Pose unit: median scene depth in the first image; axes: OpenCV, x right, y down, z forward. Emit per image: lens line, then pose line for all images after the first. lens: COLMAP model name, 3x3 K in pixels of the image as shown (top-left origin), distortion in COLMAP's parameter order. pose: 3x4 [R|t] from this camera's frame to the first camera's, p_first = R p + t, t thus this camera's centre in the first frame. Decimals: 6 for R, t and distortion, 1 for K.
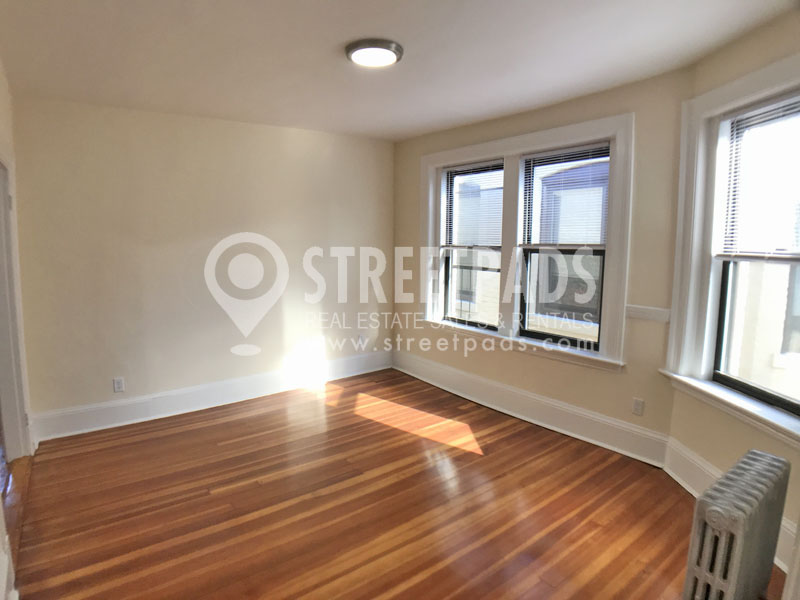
lens RADIAL K [[457.8, 0, 385.8], [0, 457.8, 293.0], [0, 0, 1]] dist [-0.119864, 0.036417]
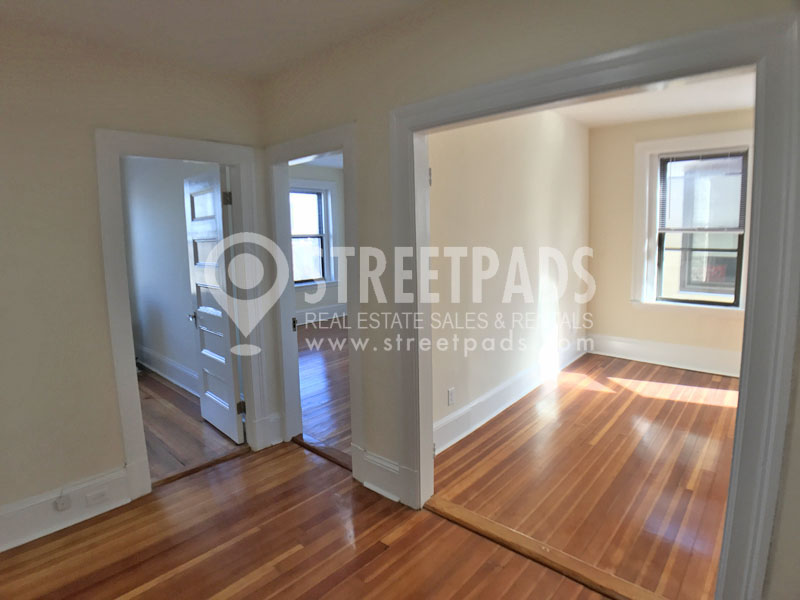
lens RADIAL K [[457.8, 0, 385.8], [0, 457.8, 293.0], [0, 0, 1]] dist [-0.119864, 0.036417]
pose [[0.982677, -0.055995, 0.176667, -0.895730], [0.053962, 0.998410, 0.016293, -0.011642], [-0.177298, -0.006477, 0.984136, 0.165550]]
